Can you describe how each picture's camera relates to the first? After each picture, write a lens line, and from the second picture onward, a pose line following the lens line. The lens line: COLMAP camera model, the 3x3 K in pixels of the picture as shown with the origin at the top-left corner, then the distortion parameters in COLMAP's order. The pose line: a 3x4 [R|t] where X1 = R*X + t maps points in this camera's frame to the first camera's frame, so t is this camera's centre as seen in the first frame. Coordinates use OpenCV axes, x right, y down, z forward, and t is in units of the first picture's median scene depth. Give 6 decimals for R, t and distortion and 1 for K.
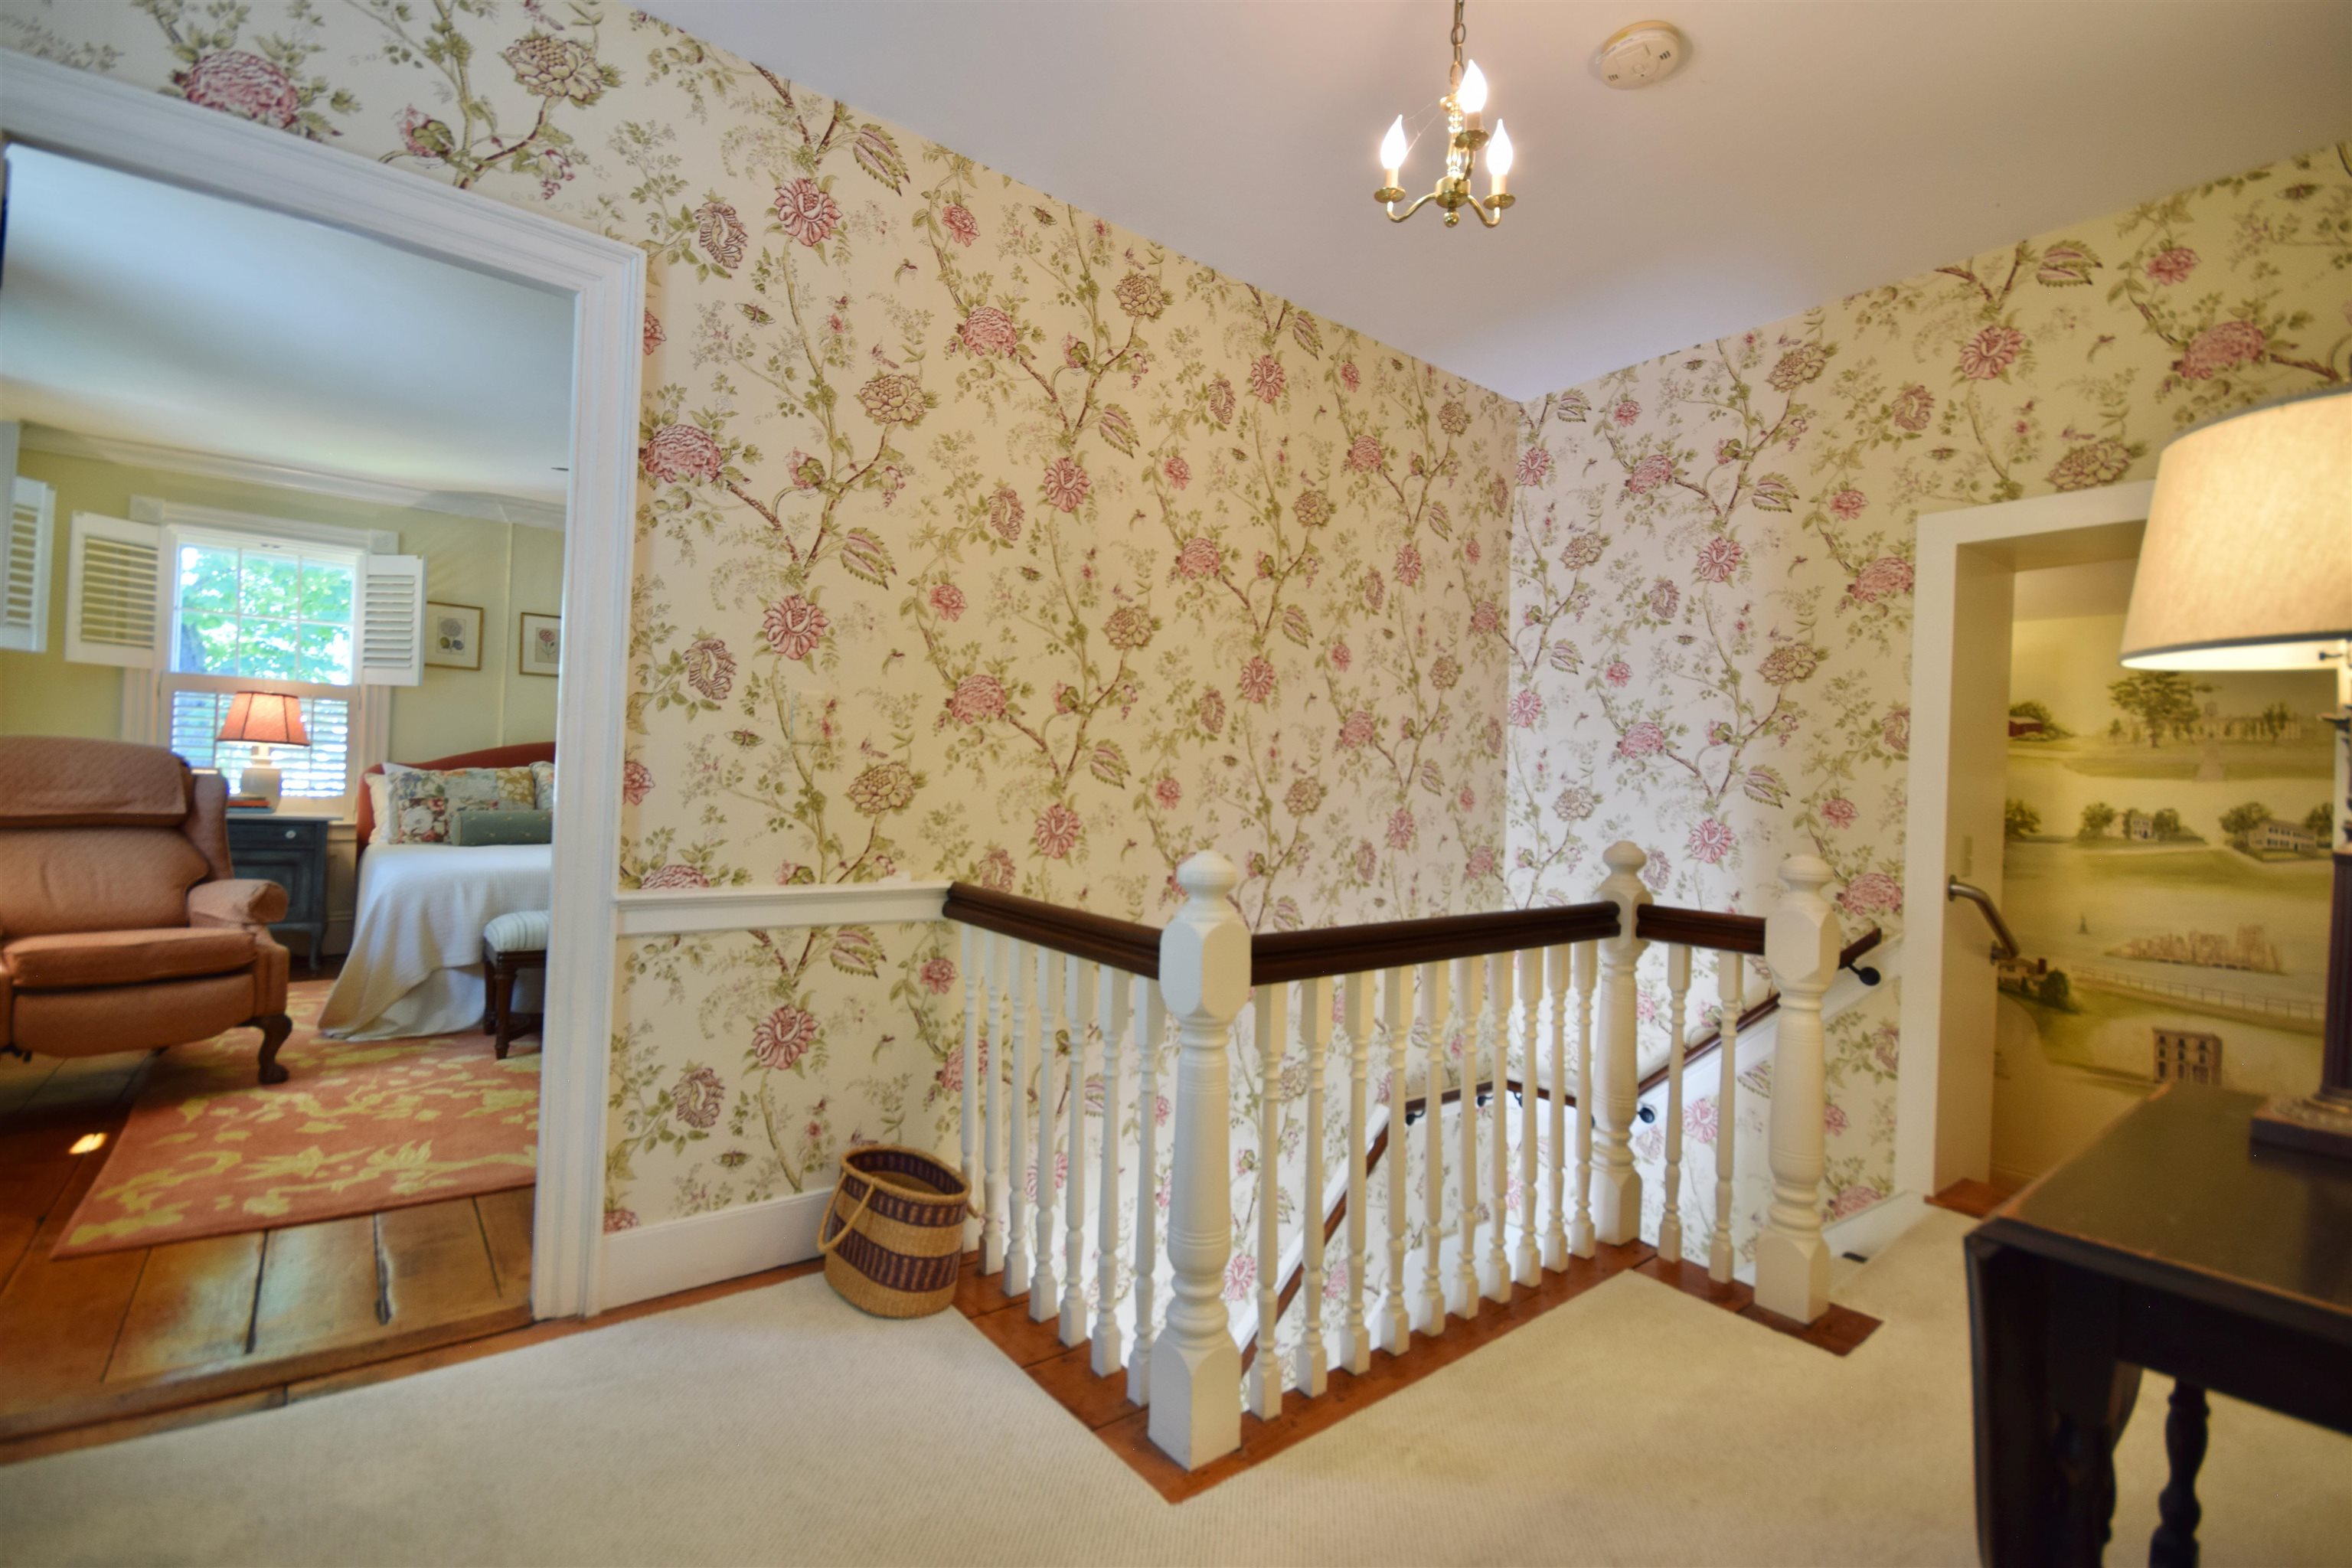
lens RADIAL K [[1055.6, 0, 1171.4], [0, 1055.6, 791.6], [0, 0, 1]] dist [0.004177, -0.000670]
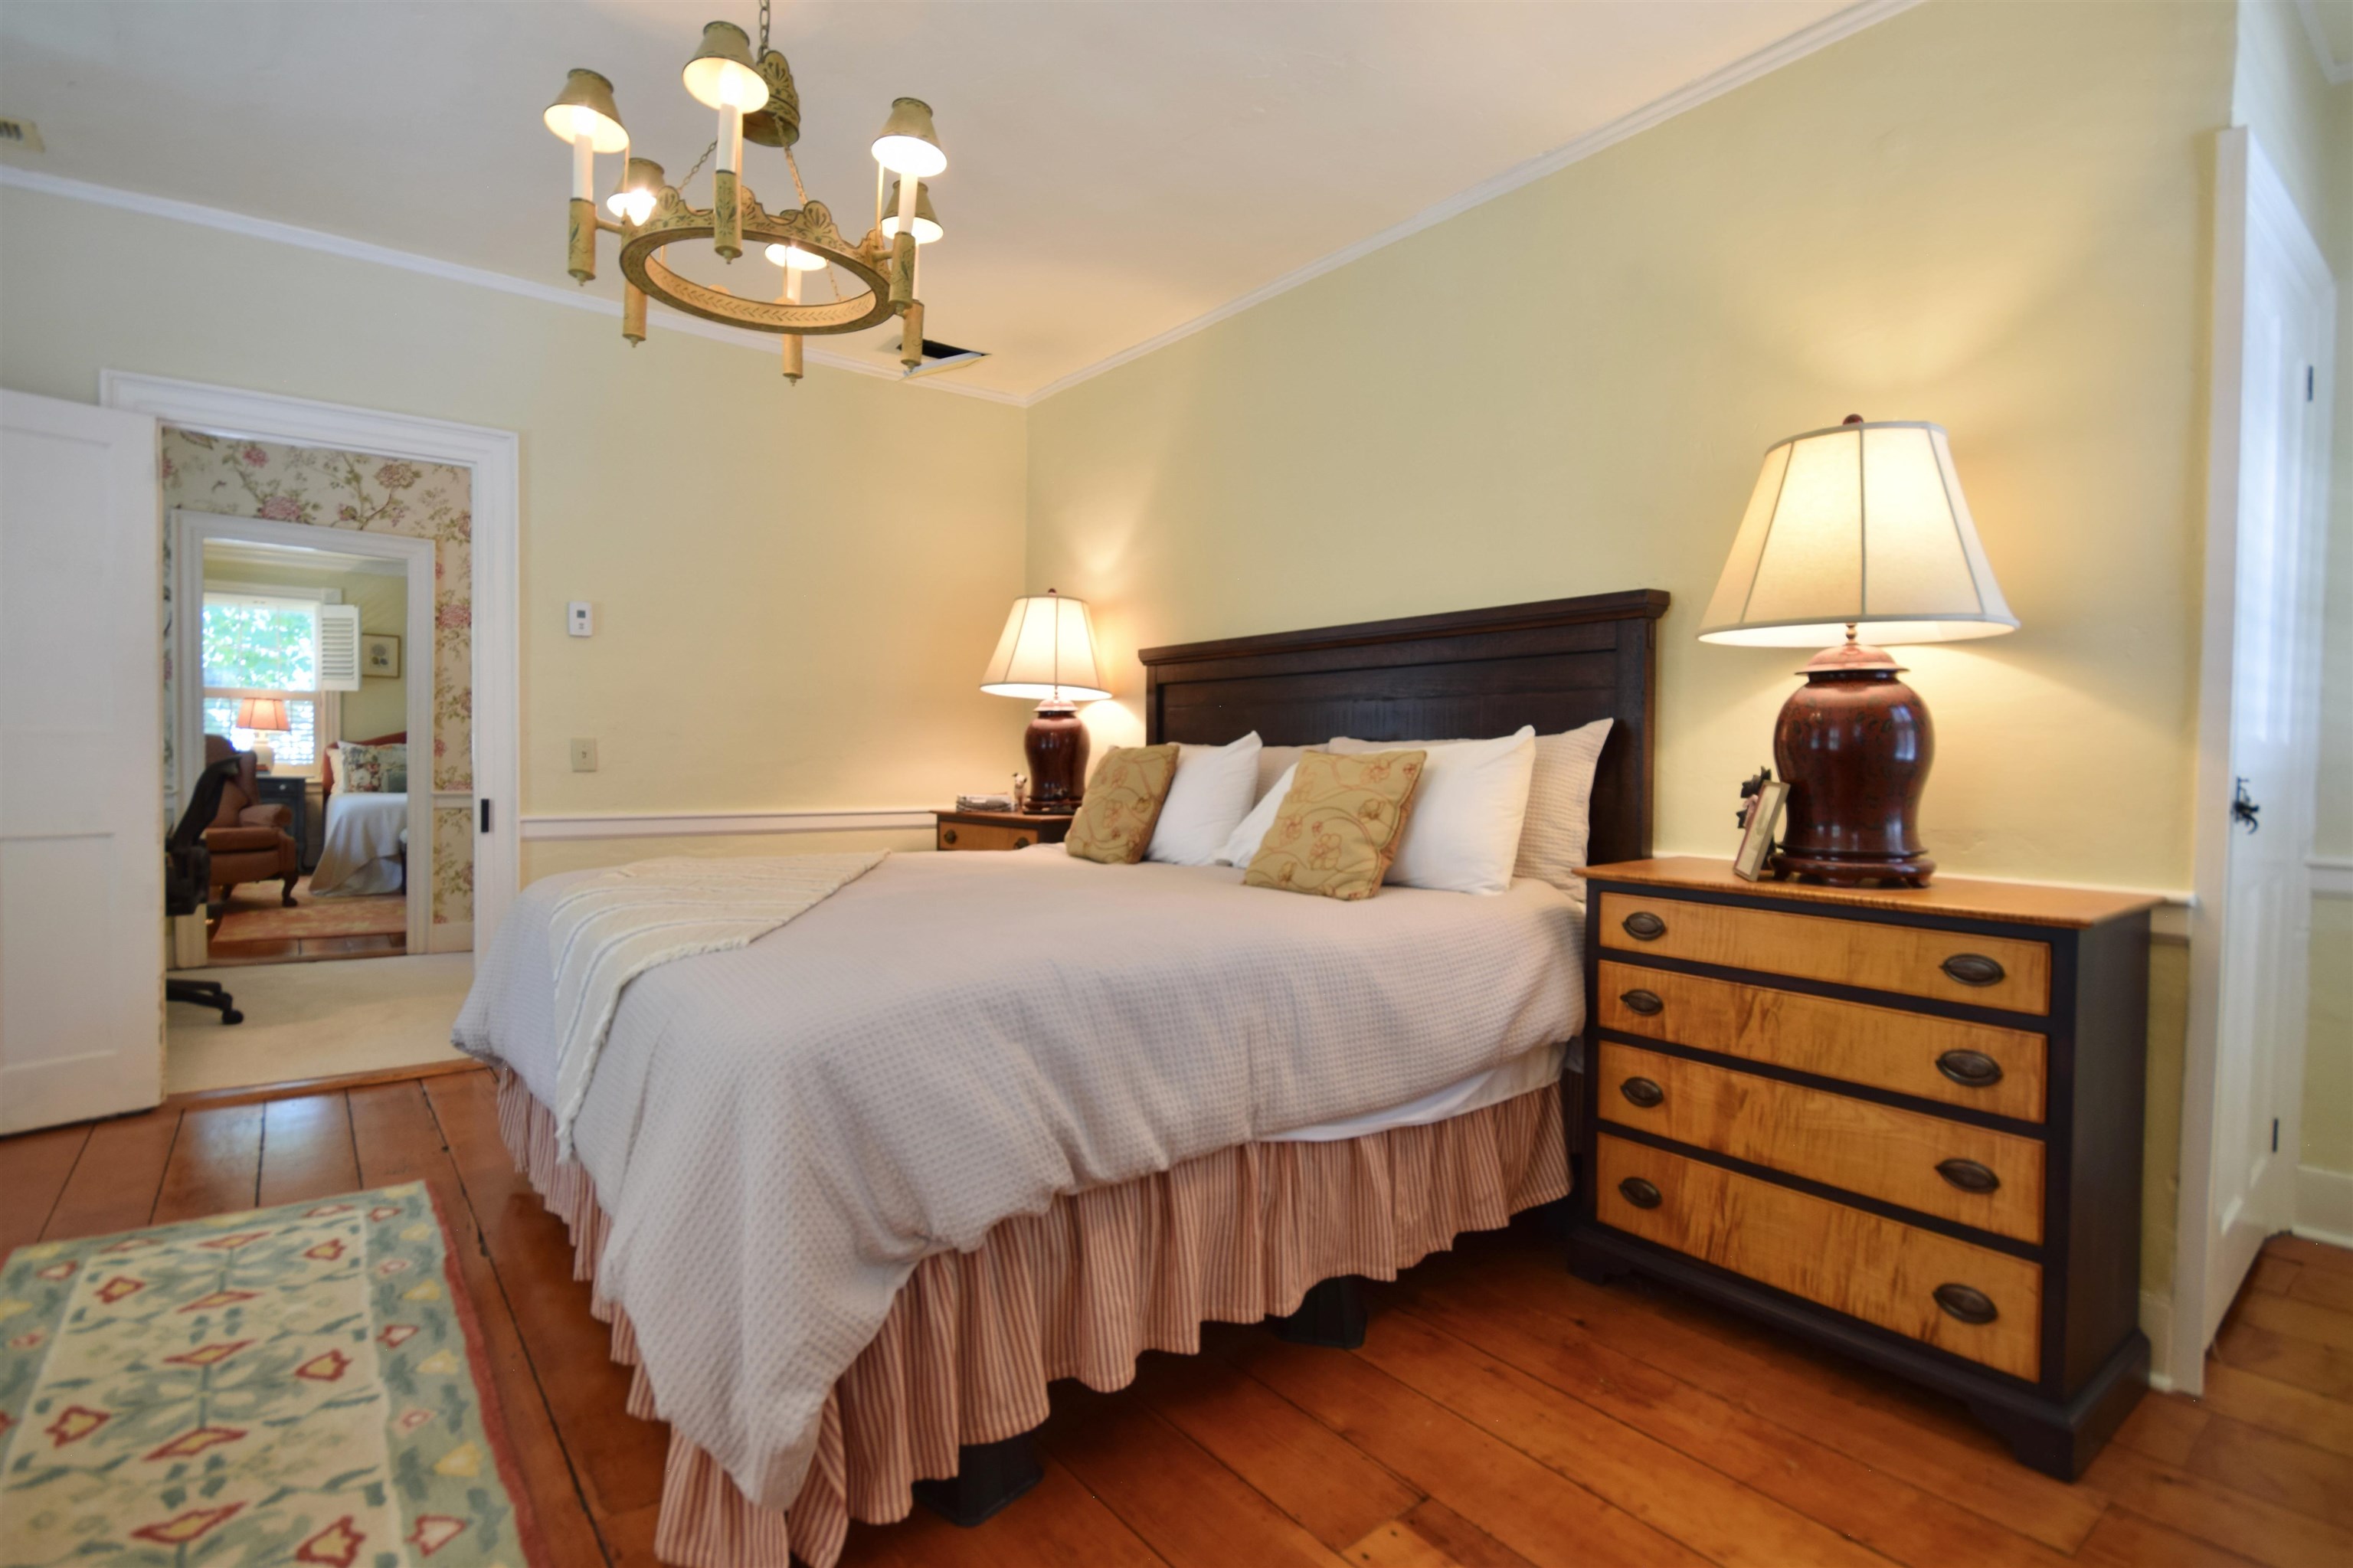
lens RADIAL K [[1056.1, 0, 1119.6], [0, 1056.1, 787.9], [0, 0, 1]] dist [0.004177, -0.000670]
pose [[0.999828, -0.018255, -0.003396, 0.597592], [0.018354, 0.999319, 0.032025, 0.018332], [0.002809, -0.032082, 0.999481, -0.811666]]
